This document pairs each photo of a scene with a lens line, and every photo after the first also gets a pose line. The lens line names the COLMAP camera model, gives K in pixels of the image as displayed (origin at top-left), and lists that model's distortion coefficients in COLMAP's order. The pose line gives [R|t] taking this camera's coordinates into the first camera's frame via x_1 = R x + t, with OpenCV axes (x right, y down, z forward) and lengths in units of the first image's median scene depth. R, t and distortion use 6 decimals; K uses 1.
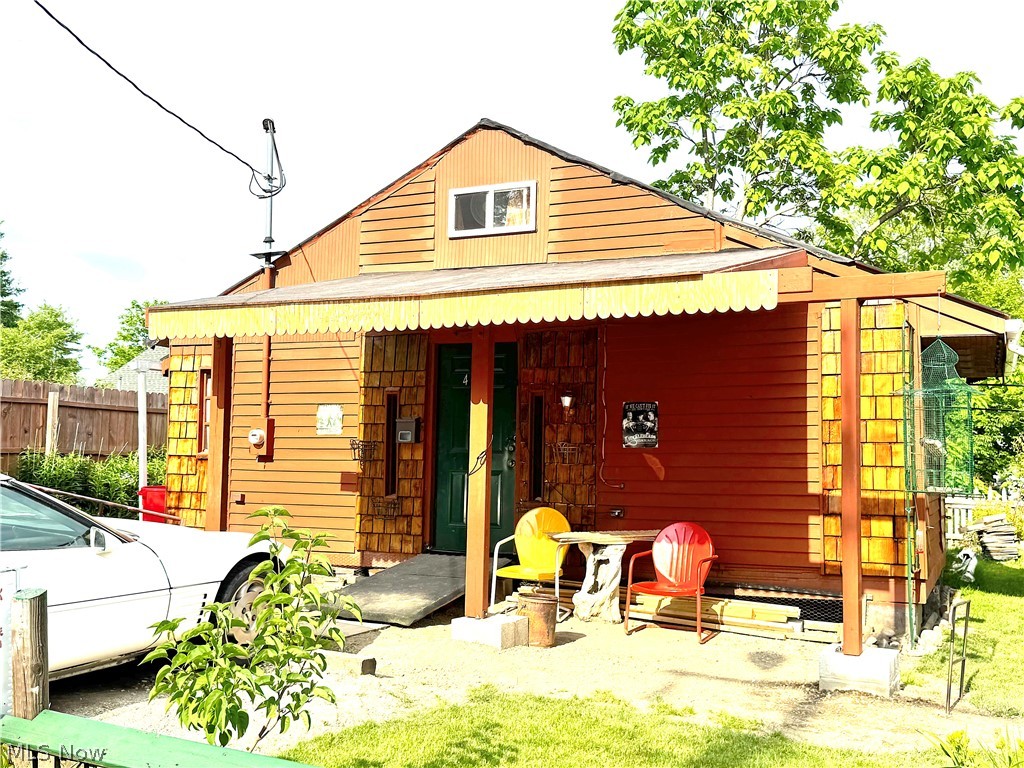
lens RADIAL K [[1077.4, 0, 510.9], [0, 1077.4, 386.4], [0, 0, 1]] dist [0.084399, 0.000000]
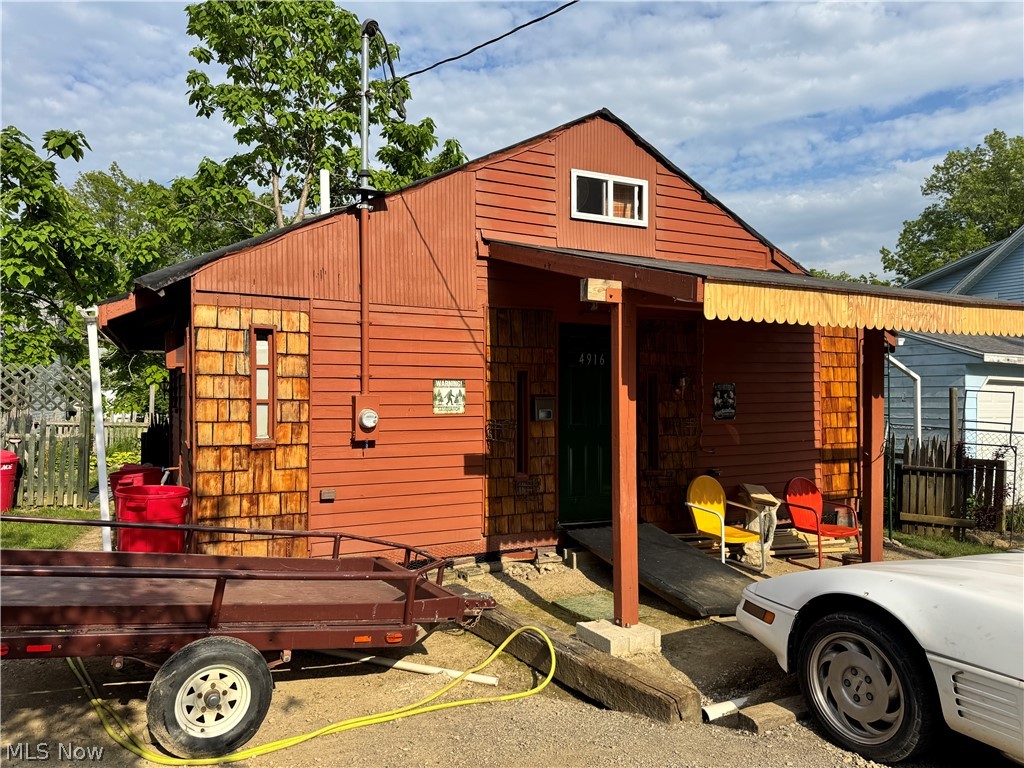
lens RADIAL K [[725.5, 0, 511.2], [0, 725.5, 393.2], [0, 0, 1]] dist [0.059542, -0.064582]
pose [[0.612936, -0.017191, 0.789945, -0.623651], [-0.049895, 0.996926, 0.060410, -0.011471], [-0.788555, -0.076442, 0.610194, 0.604357]]
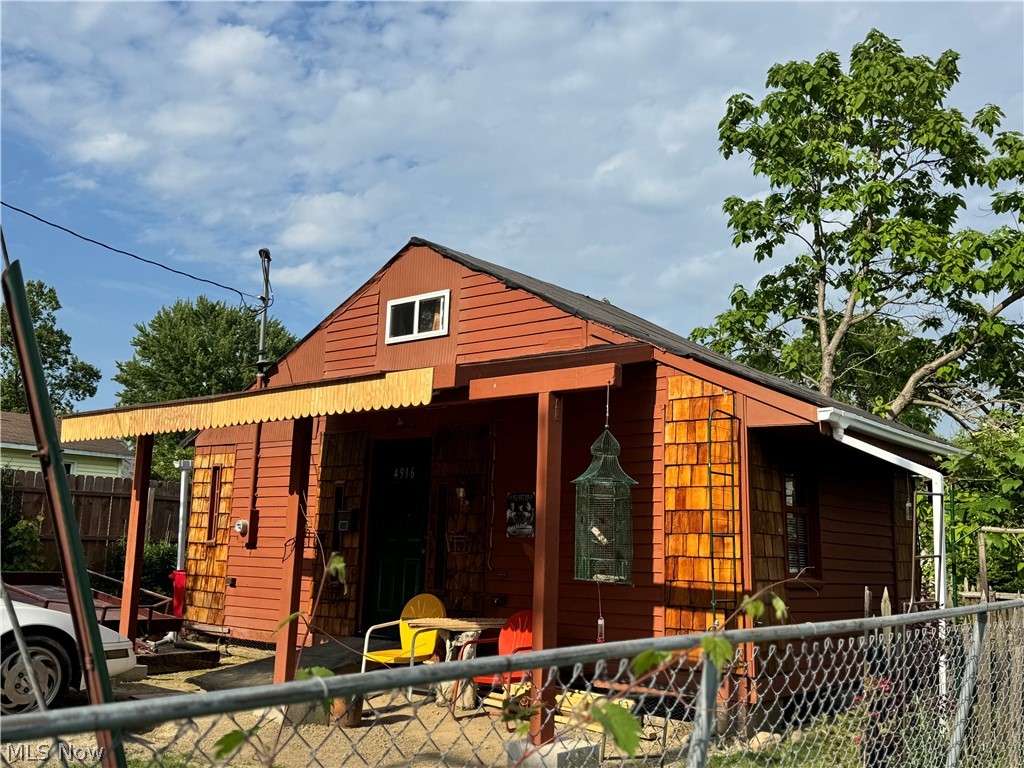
lens RADIAL K [[1035.8, 0, 512.8], [0, 1035.8, 375.7], [0, 0, 1]] dist [0.082492, 0.000000]
pose [[0.964587, -0.032380, -0.261768, 0.338270], [0.005667, 0.994751, -0.102165, 0.003436], [0.263702, 0.097064, 0.959708, 0.018217]]
